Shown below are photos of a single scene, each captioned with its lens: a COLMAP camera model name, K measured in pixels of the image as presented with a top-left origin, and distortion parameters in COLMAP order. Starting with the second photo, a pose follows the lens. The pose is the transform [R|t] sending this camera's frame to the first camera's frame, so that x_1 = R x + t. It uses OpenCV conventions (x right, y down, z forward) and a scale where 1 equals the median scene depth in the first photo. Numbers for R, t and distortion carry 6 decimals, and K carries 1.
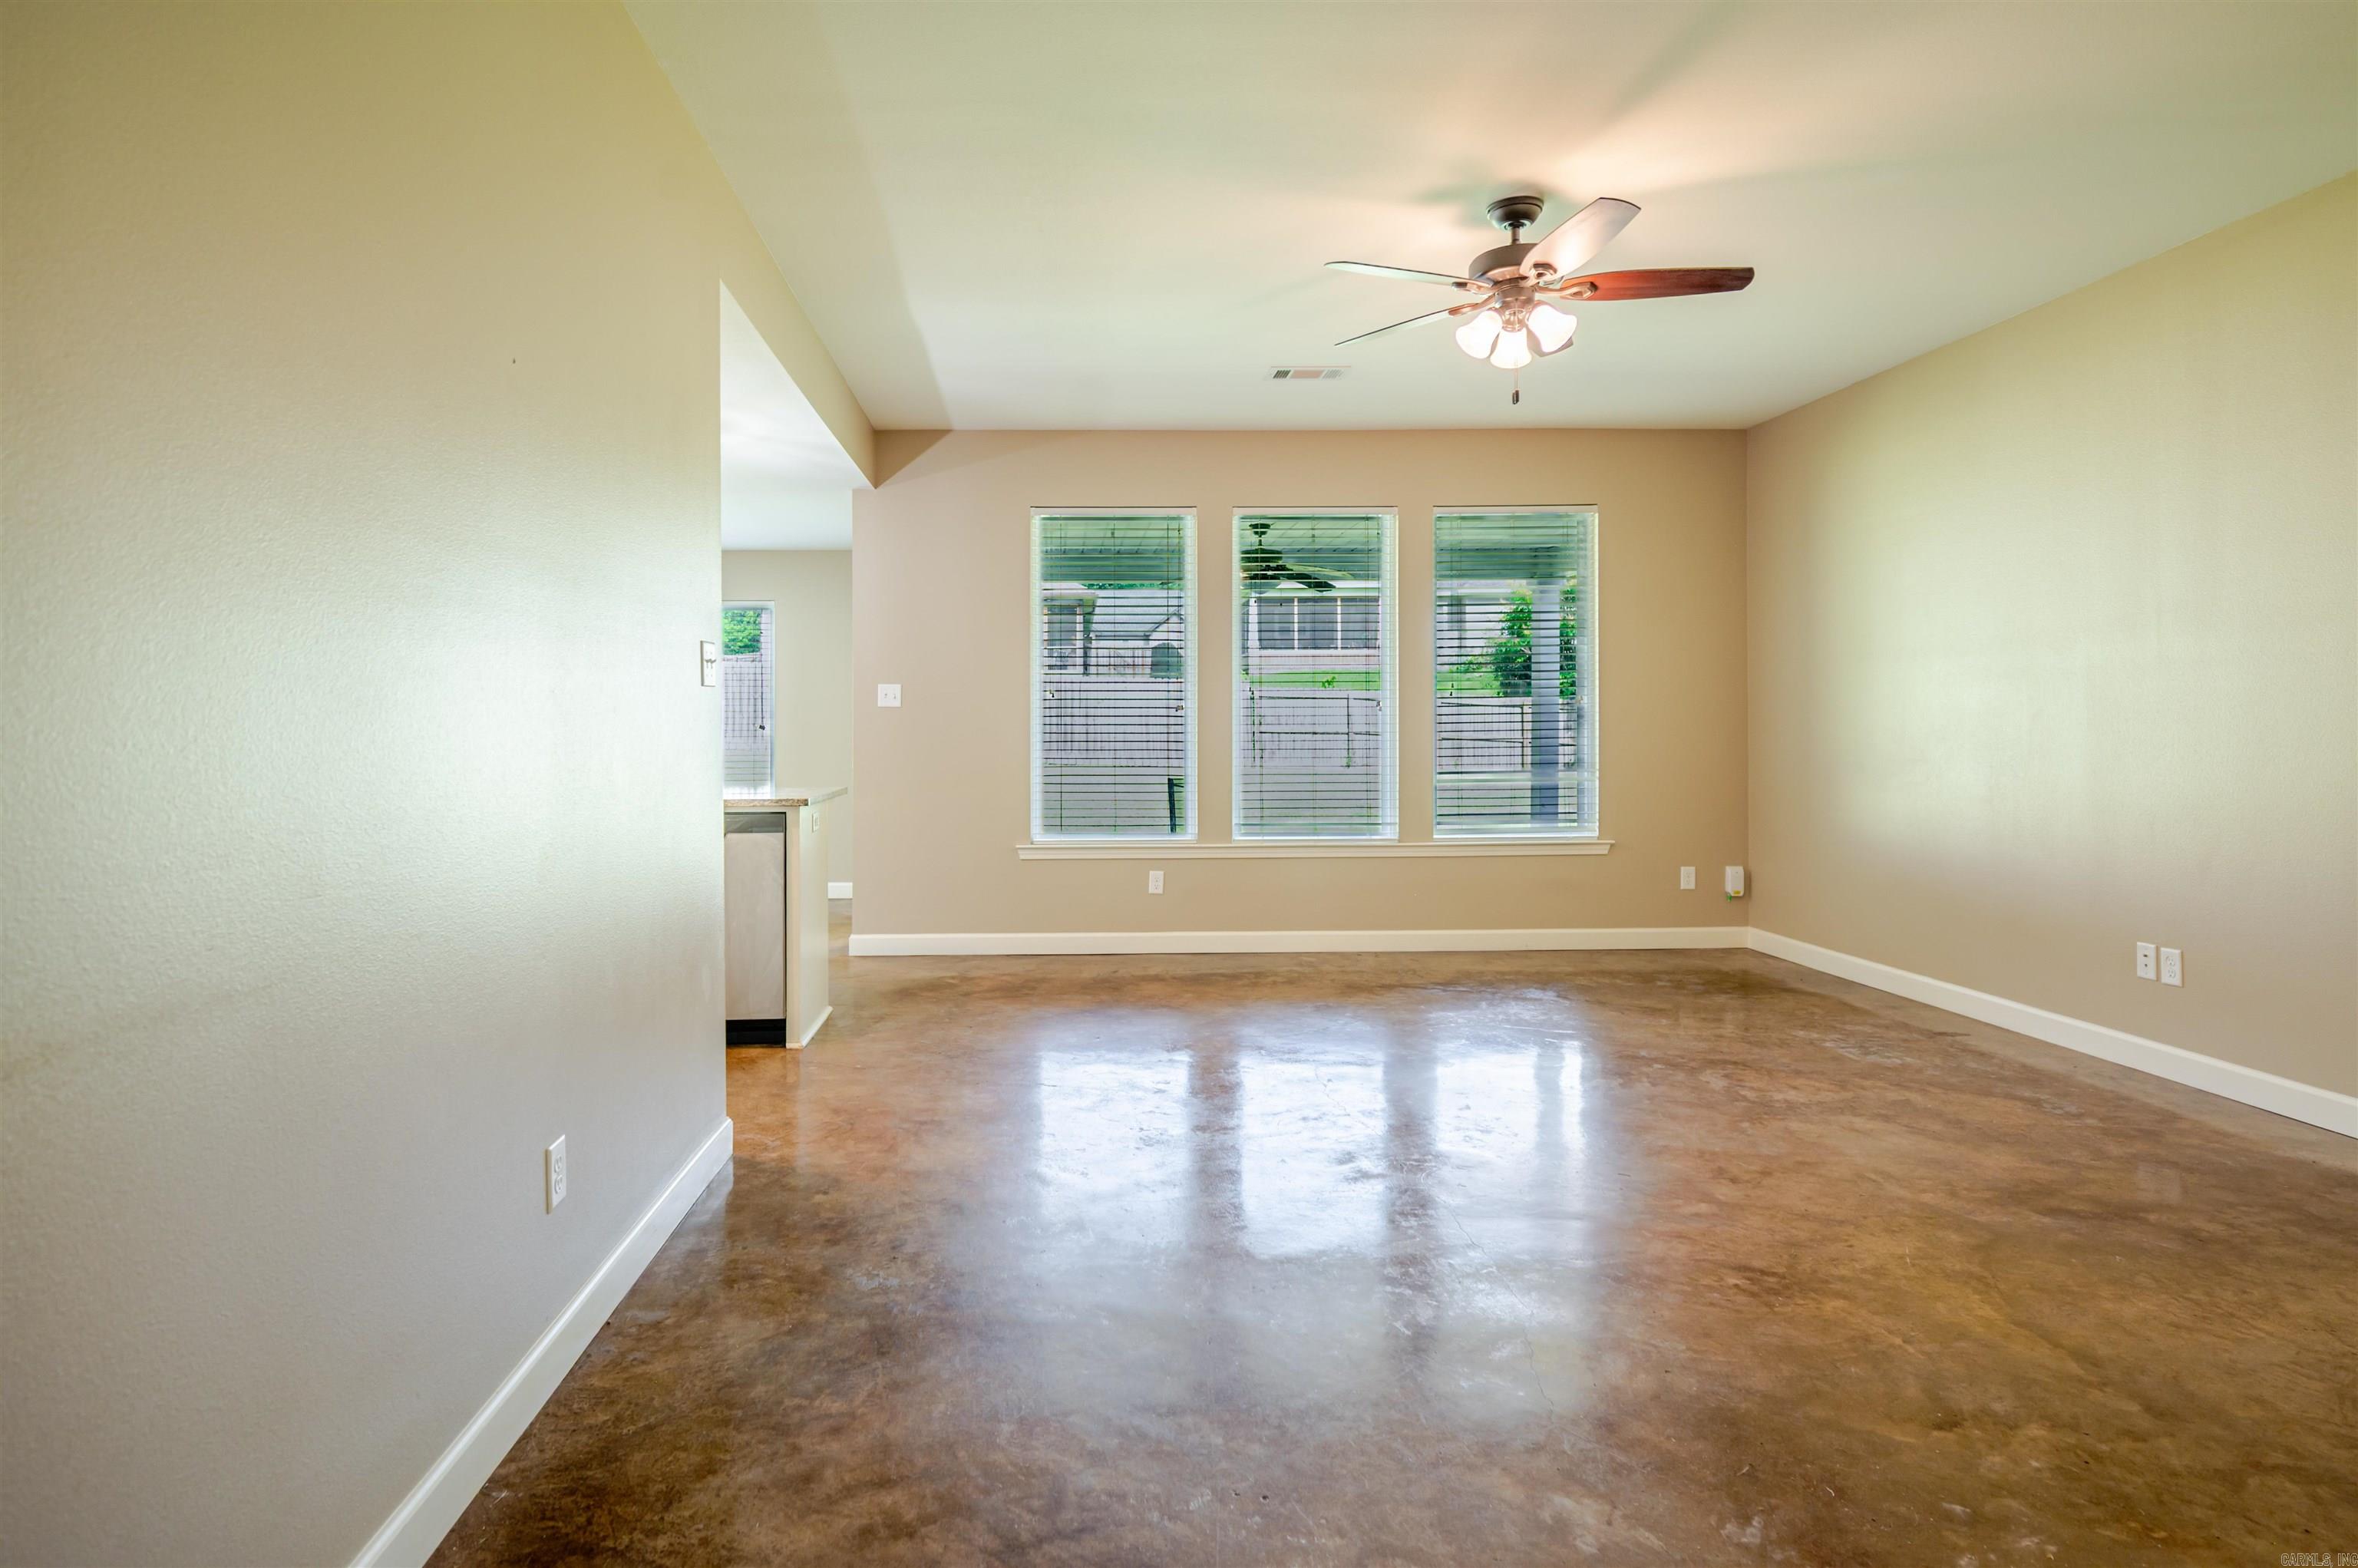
lens RADIAL K [[1269.9, 0, 1067.8], [0, 1269.9, 785.9], [0, 0, 1]] dist [-0.001743, -0.000073]
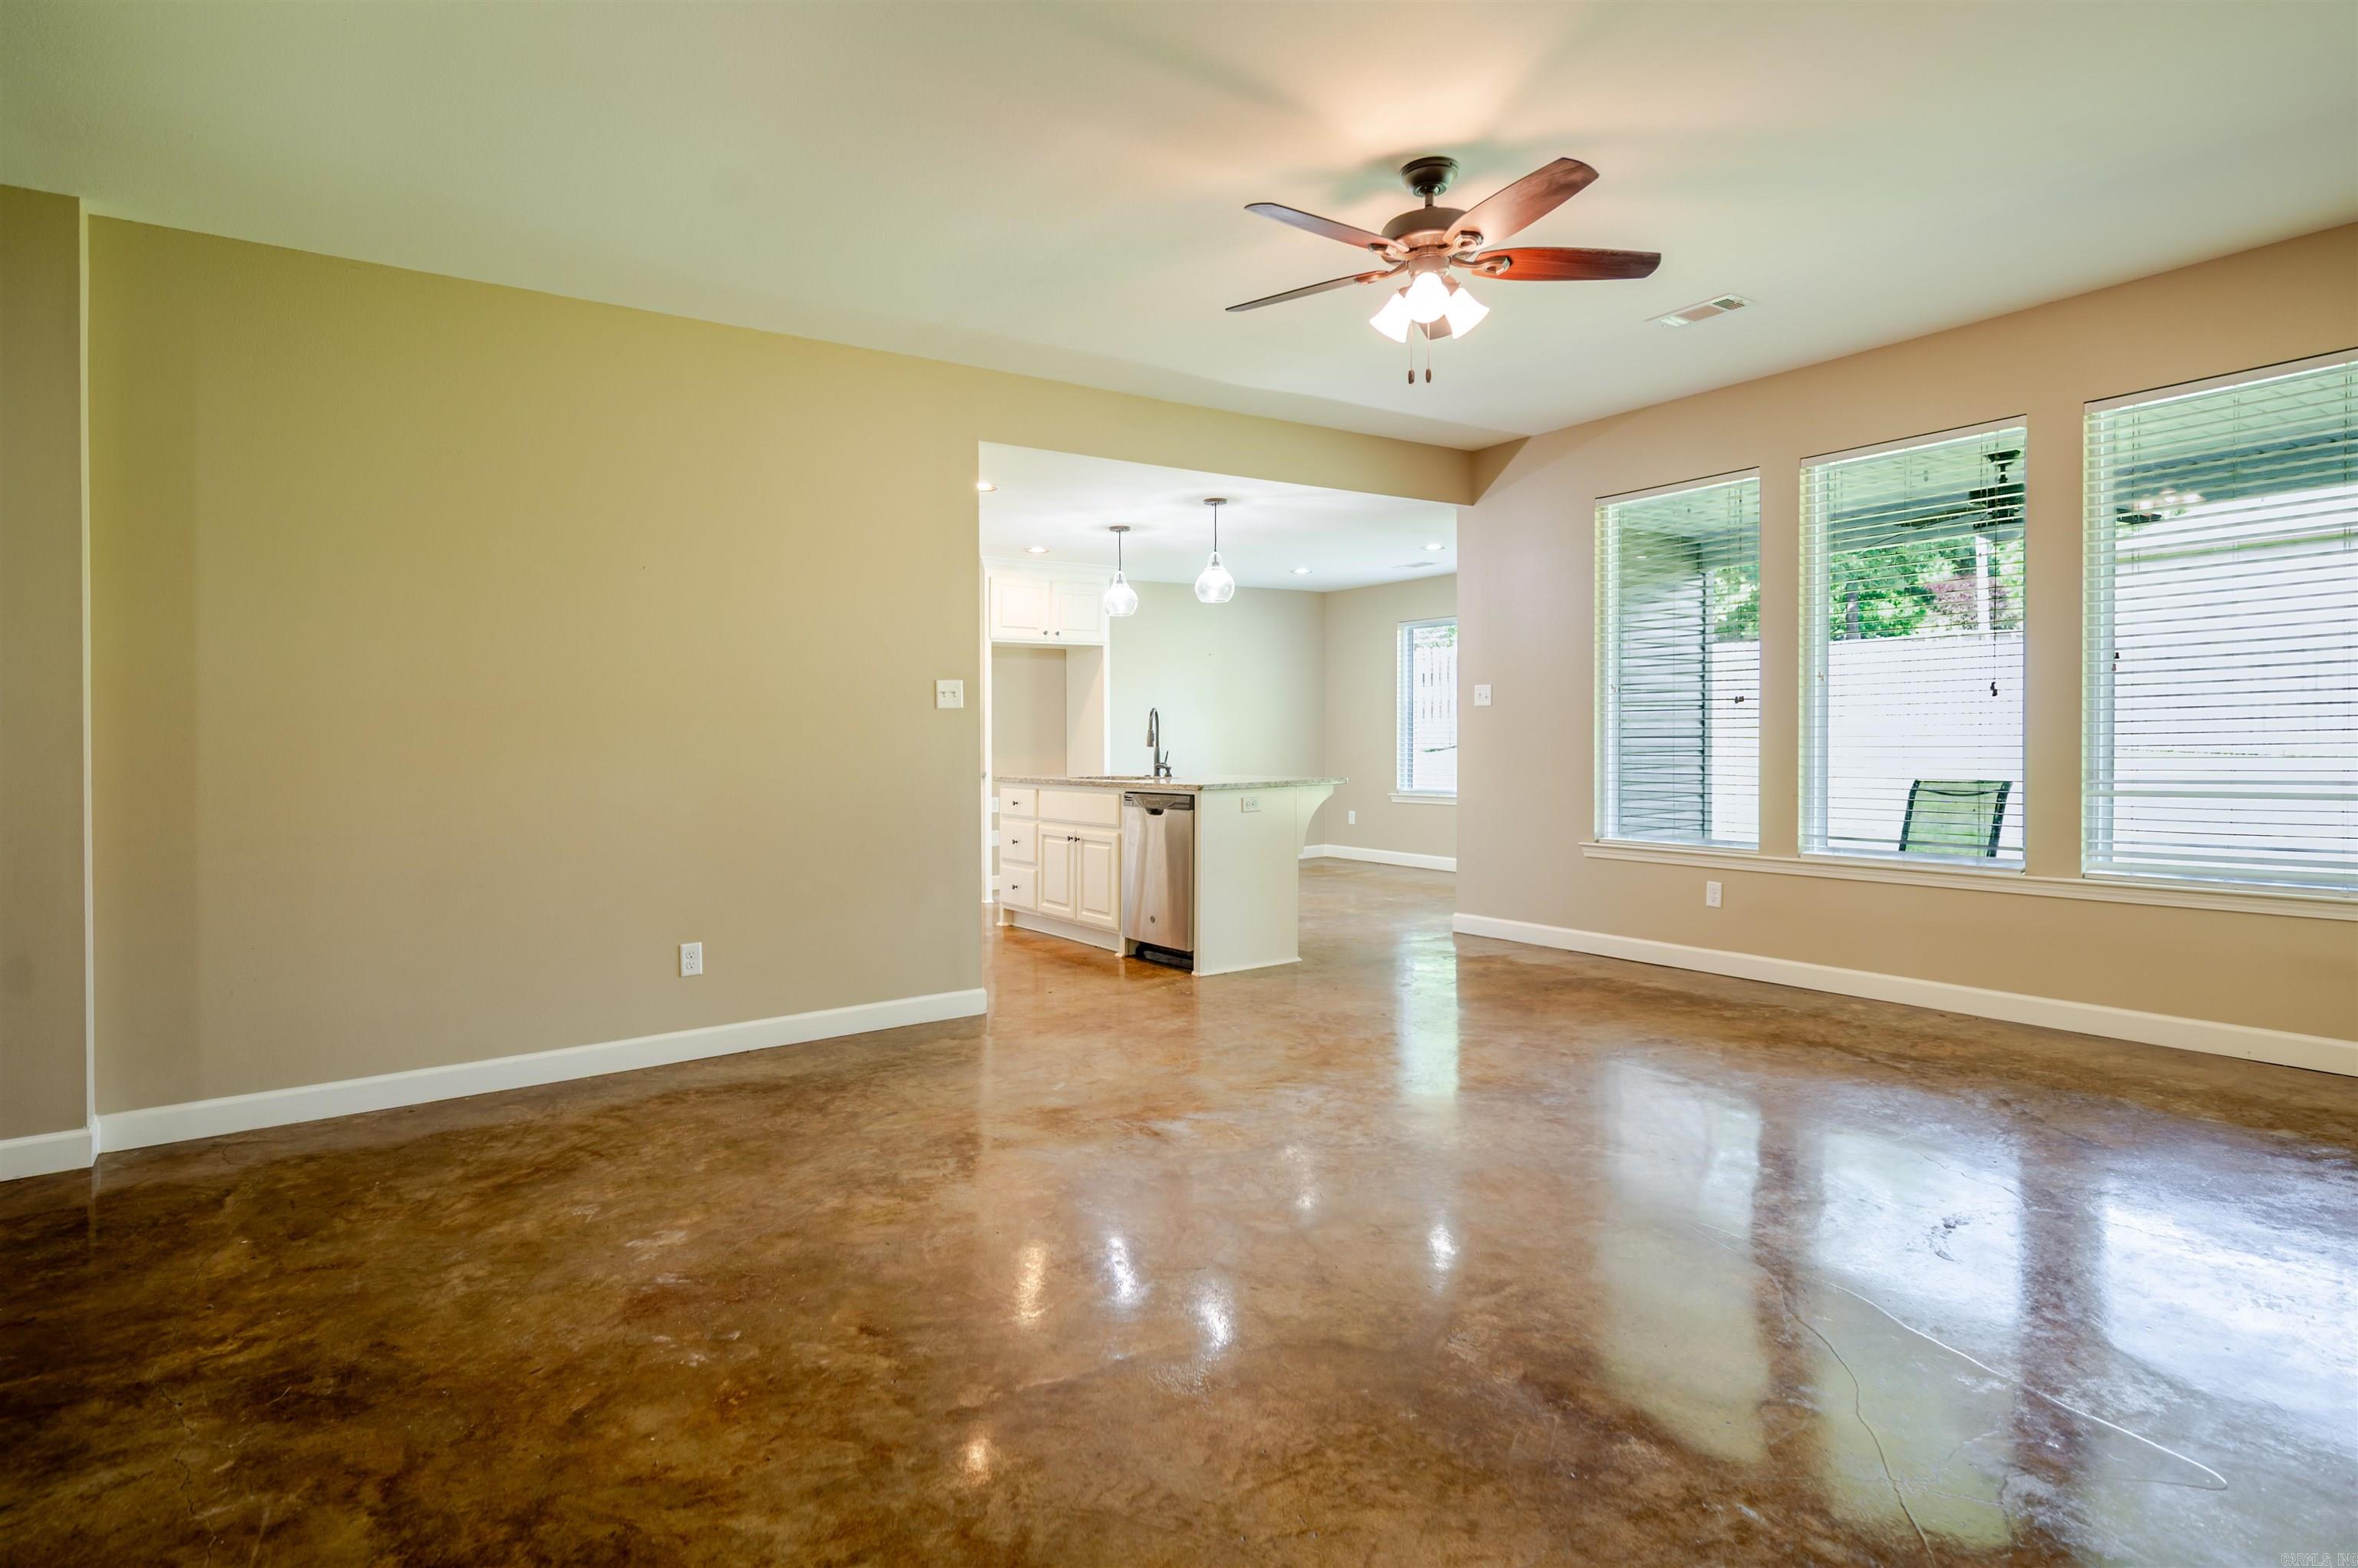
lens RADIAL K [[1224.0, 0, 1155.6], [0, 1224.0, 805.7], [0, 0, 1]] dist [-0.004308, -0.000619]
pose [[0.547797, 0.045062, -0.835397, 1.426730], [-0.022849, 0.998982, 0.038903, -0.028415], [0.836299, -0.002223, 0.548268, 0.484085]]
